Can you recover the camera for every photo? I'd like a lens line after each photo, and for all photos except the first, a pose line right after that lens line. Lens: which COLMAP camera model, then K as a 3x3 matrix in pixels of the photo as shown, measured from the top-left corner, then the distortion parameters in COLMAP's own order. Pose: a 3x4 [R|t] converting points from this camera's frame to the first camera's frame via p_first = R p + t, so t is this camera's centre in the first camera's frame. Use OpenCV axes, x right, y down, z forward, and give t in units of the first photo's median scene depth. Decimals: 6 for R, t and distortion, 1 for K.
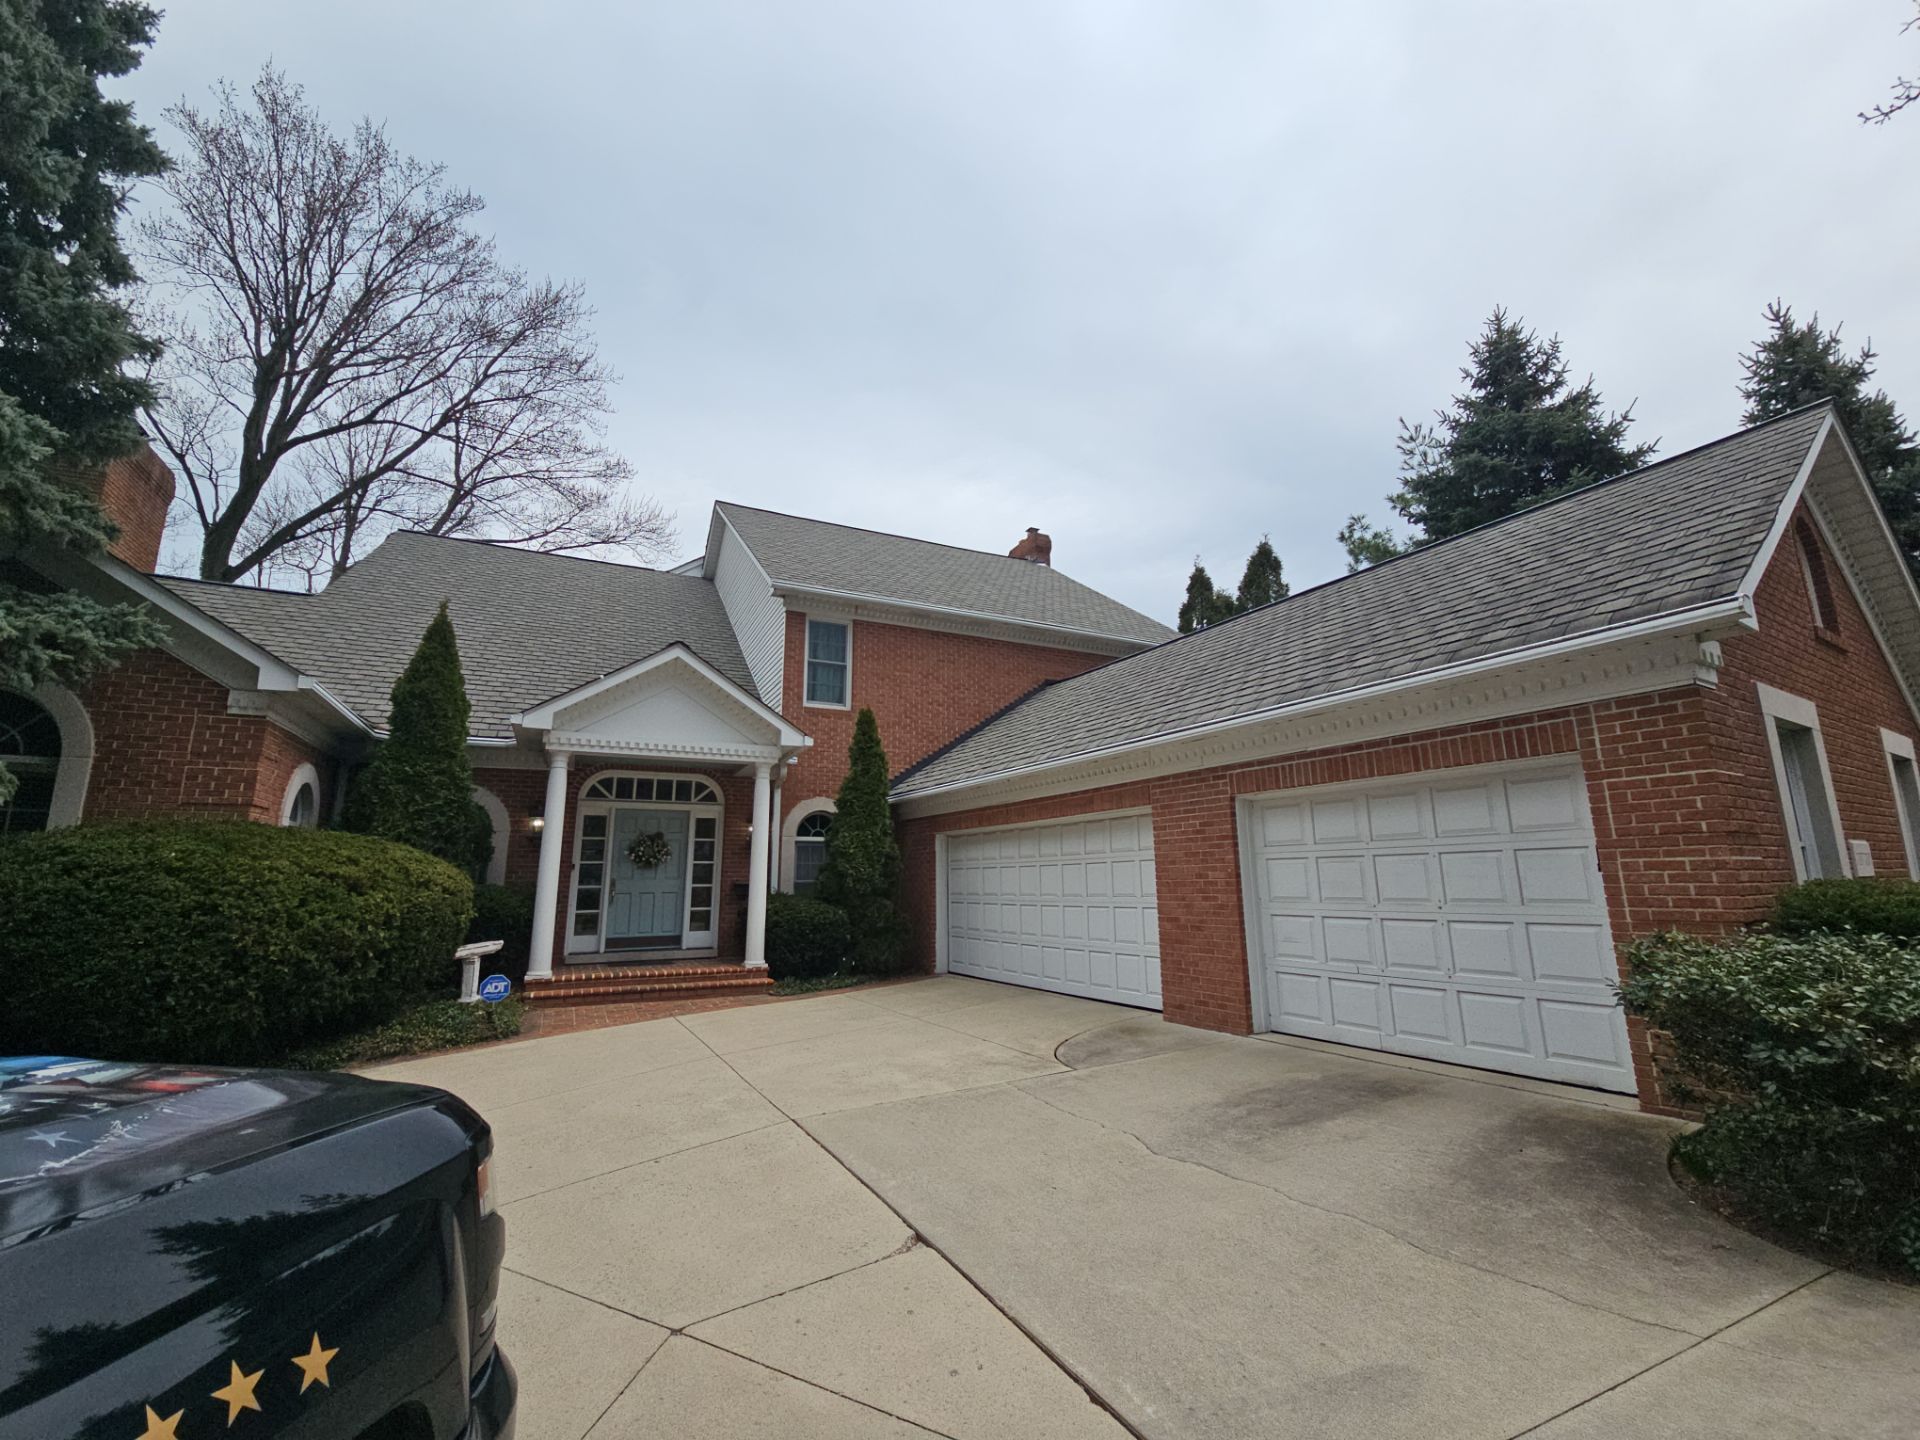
lens RADIAL K [[825.3, 0, 939.9], [0, 825.3, 728.2], [0, 0, 1]] dist [0.006508, -0.008774]
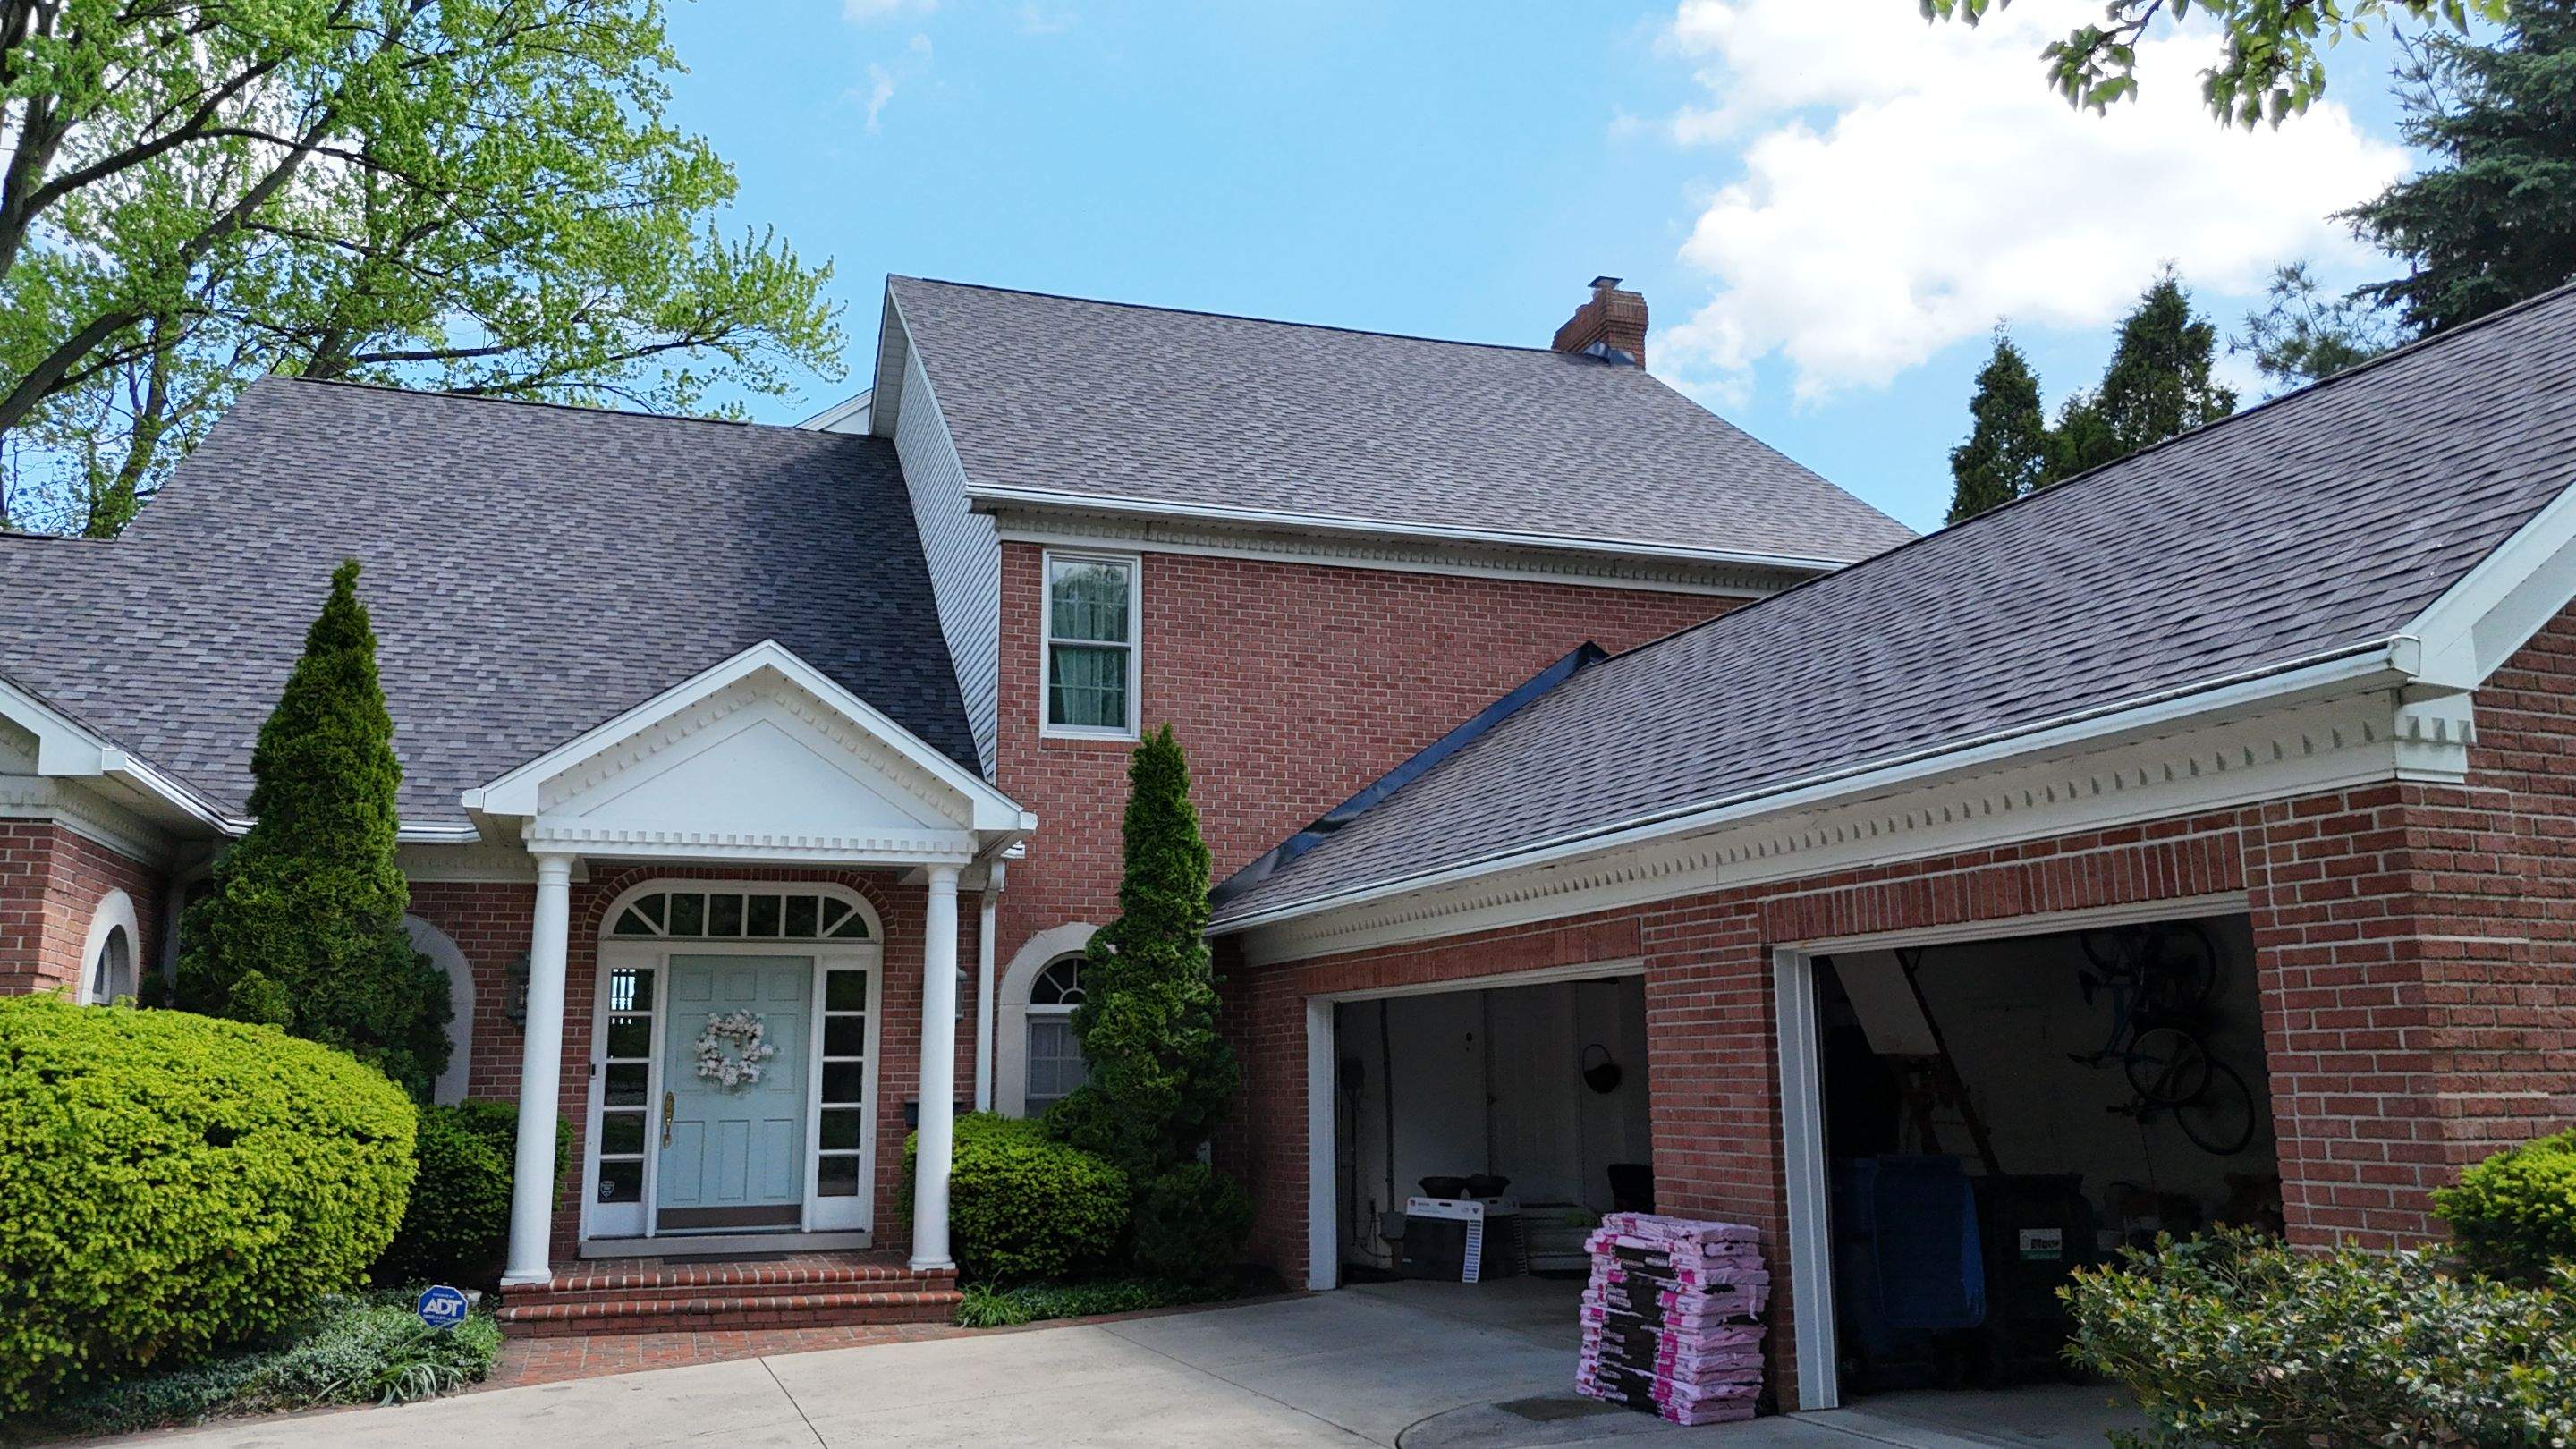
lens RADIAL K [[2001.7, 0, 1172.0], [0, 2001.7, 738.6], [0, 0, 1]] dist [0.092360, -0.105217]
pose [[0.986494, -0.023146, -0.162156, 0.144617], [0.025308, 0.999616, 0.011284, -0.051897], [0.161832, -0.015236, 0.986701, -0.214519]]
